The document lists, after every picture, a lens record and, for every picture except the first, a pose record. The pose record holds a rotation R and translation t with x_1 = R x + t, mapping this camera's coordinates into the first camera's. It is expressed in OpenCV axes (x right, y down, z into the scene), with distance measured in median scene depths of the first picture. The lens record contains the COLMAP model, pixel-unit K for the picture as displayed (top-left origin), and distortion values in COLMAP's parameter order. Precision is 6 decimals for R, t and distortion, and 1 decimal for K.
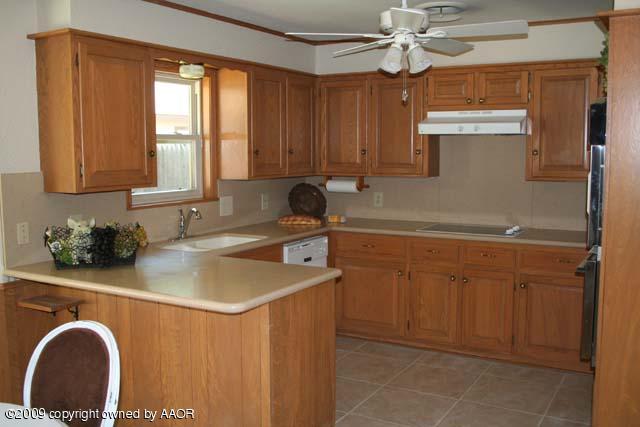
lens RADIAL K [[650.0, 0, 320.0], [0, 650.0, 213.5], [0, 0, 1]] dist [-0.004178, -0.002930]
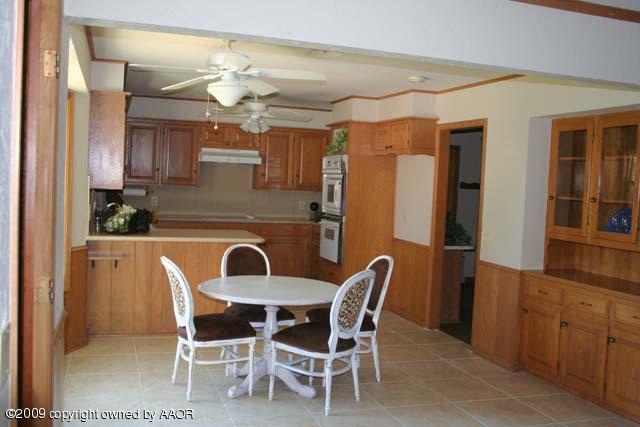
lens RADIAL K [[650.0, 0, 320.0], [0, 650.0, 213.5], [0, 0, 1]] dist [-0.004178, -0.002930]
pose [[0.661432, -0.011048, 0.749924, -0.916650], [0.037362, 0.999135, -0.018234, 0.055933], [-0.749074, 0.040079, 0.661272, -0.335949]]
